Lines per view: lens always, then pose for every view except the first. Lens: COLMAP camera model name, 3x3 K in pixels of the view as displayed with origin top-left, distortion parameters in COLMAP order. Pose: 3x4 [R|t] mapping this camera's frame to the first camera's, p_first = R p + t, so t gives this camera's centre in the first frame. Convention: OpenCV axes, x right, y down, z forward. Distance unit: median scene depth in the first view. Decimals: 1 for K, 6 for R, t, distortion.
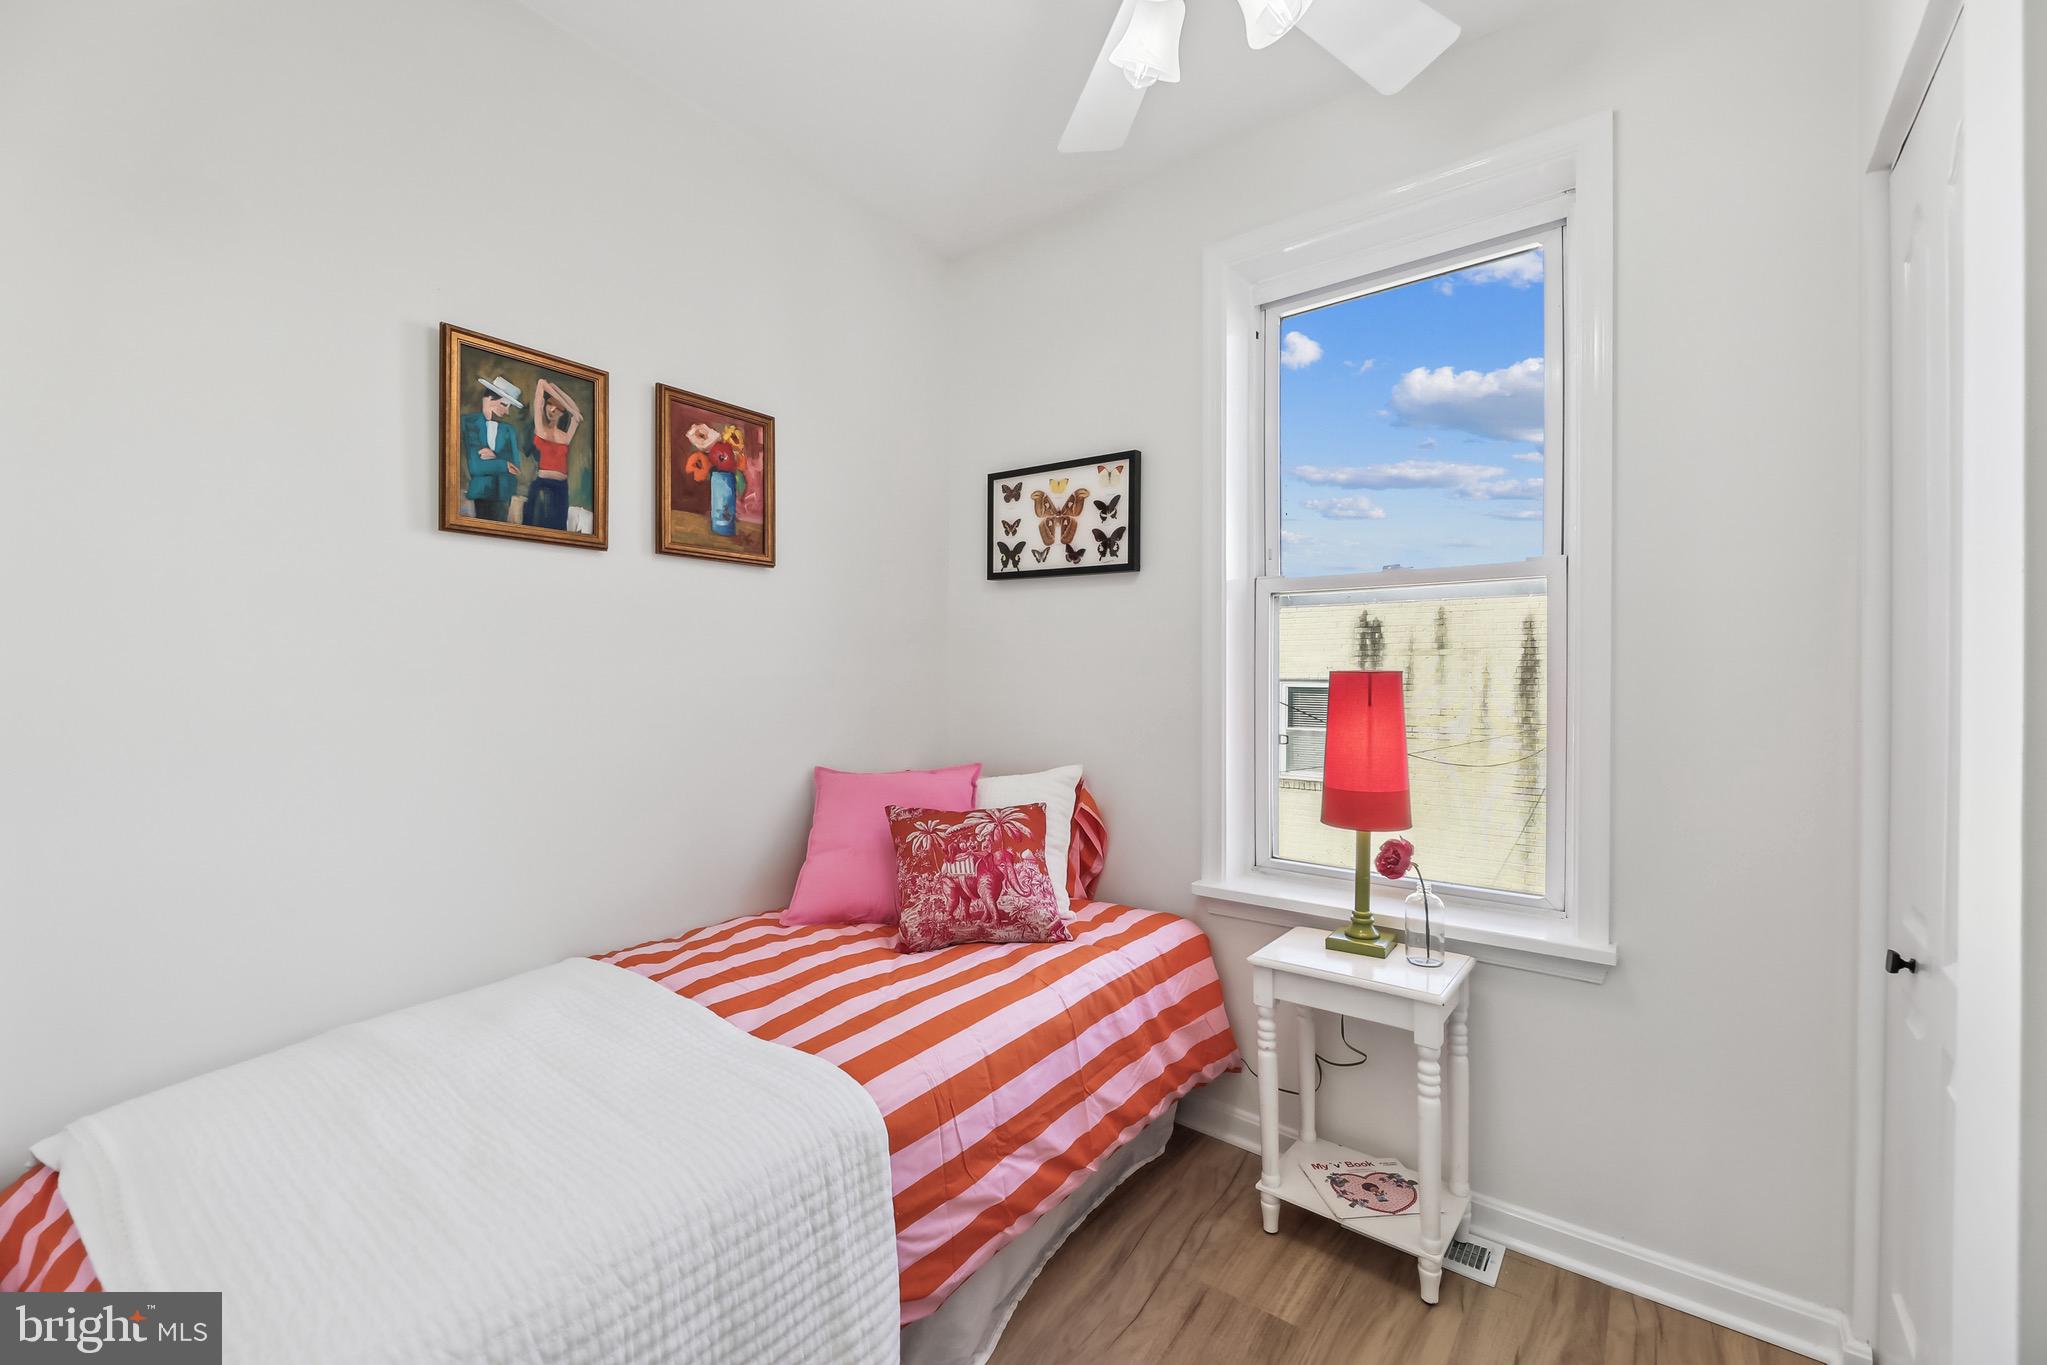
lens RADIAL K [[821.7, 0, 1030.7], [0, 821.7, 689.5], [0, 0, 1]] dist [-0.003182, -0.000260]
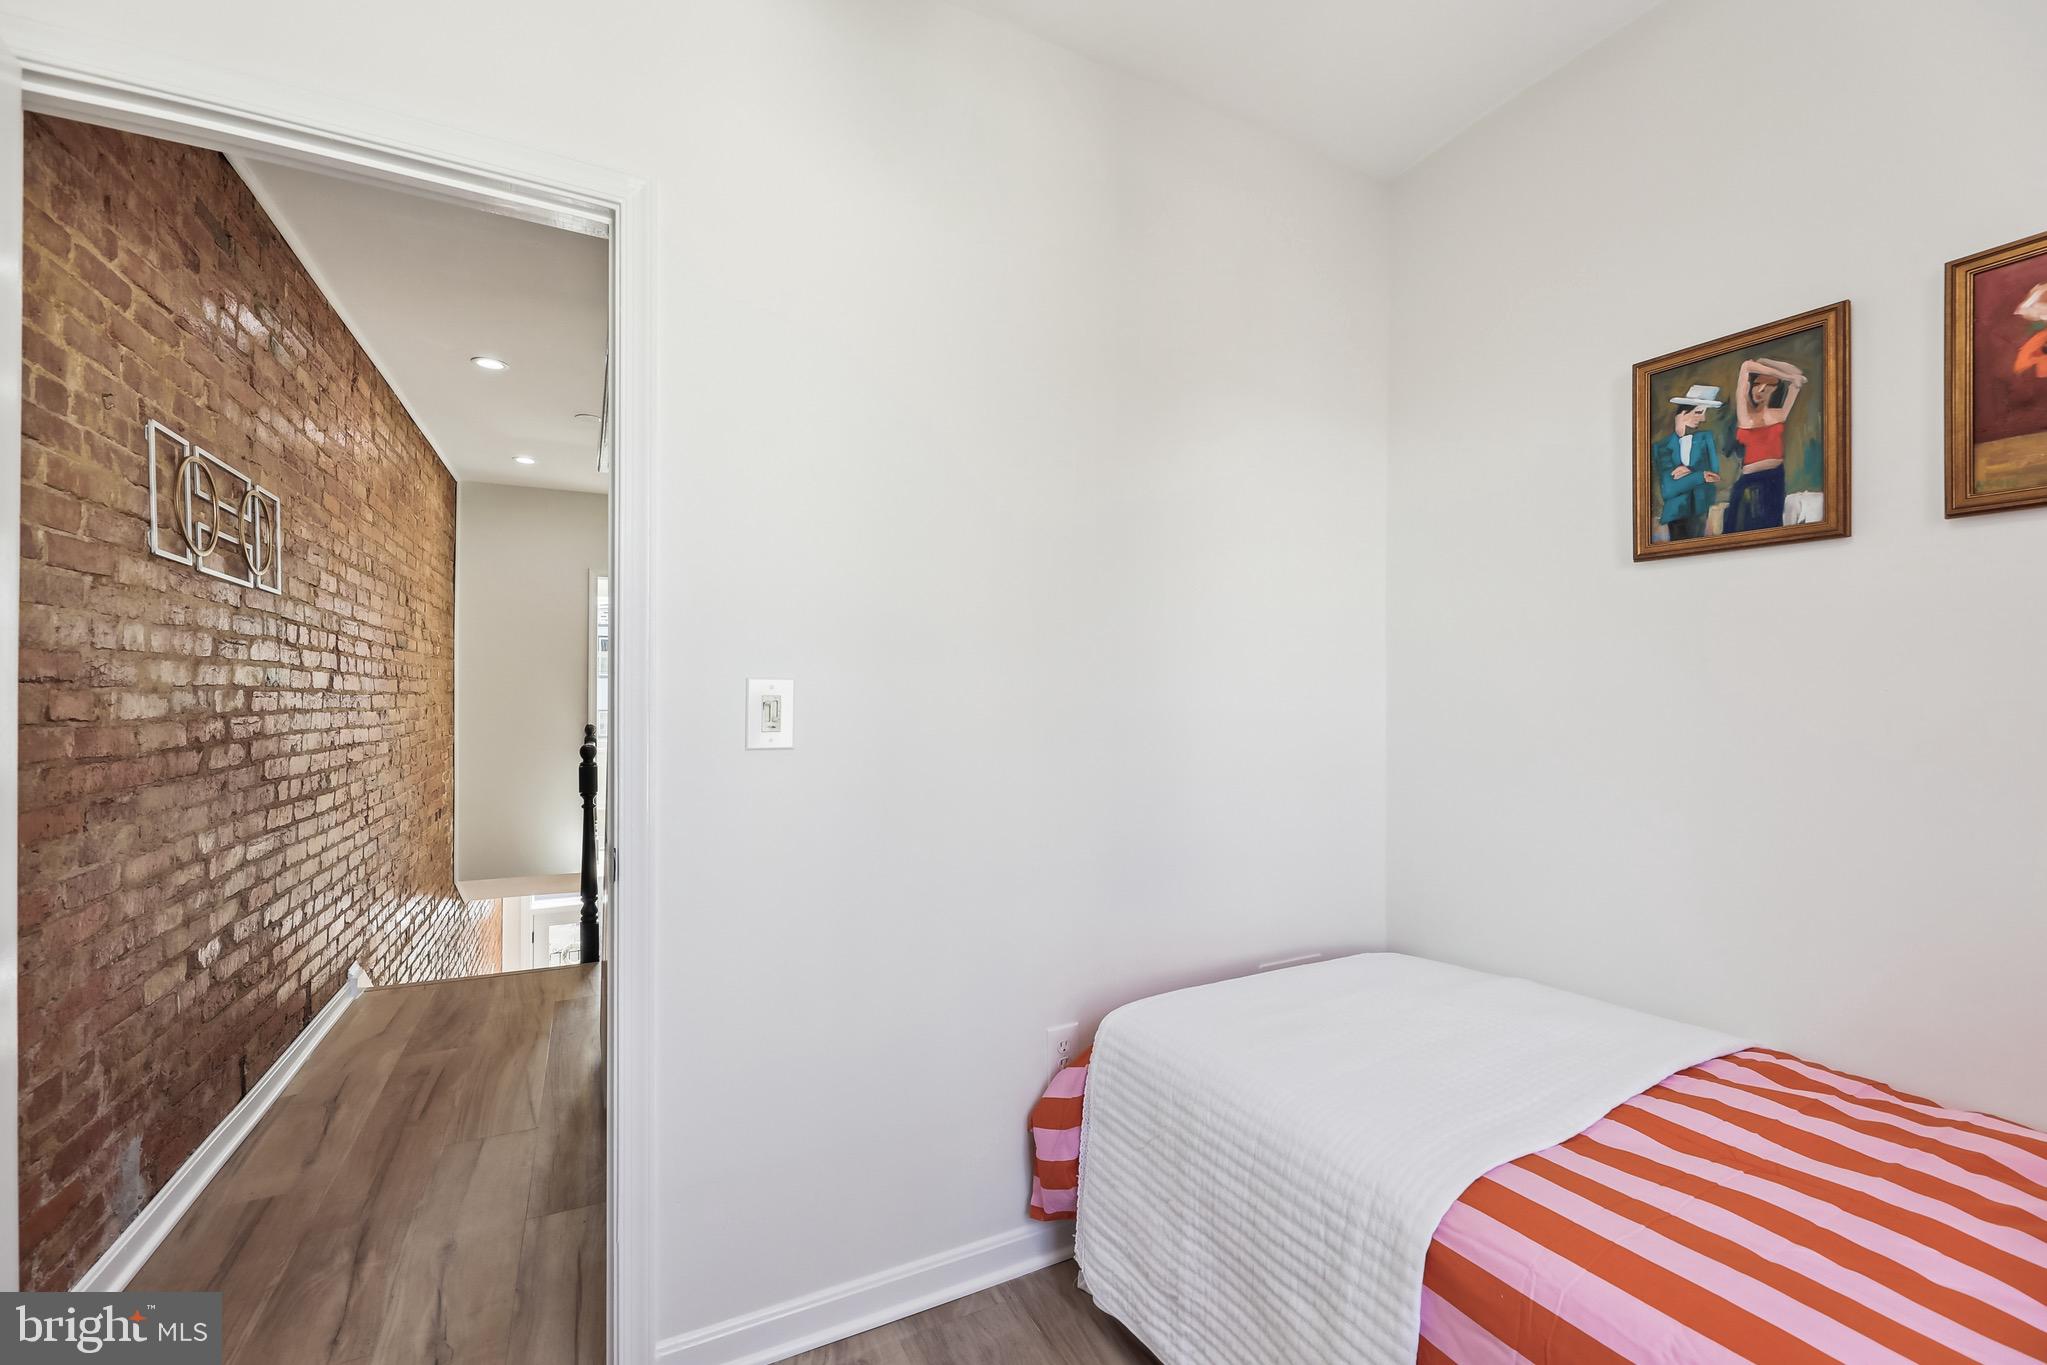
lens RADIAL K [[821.7, 0, 1016.6], [0, 821.7, 698.2], [0, 0, 1]] dist [-0.003182, -0.000260]
pose [[-0.429788, 0.000162, -0.902930, 0.540620], [-0.019040, 0.999776, 0.009242, -0.014090], [0.902729, 0.021164, -0.429689, 0.703462]]
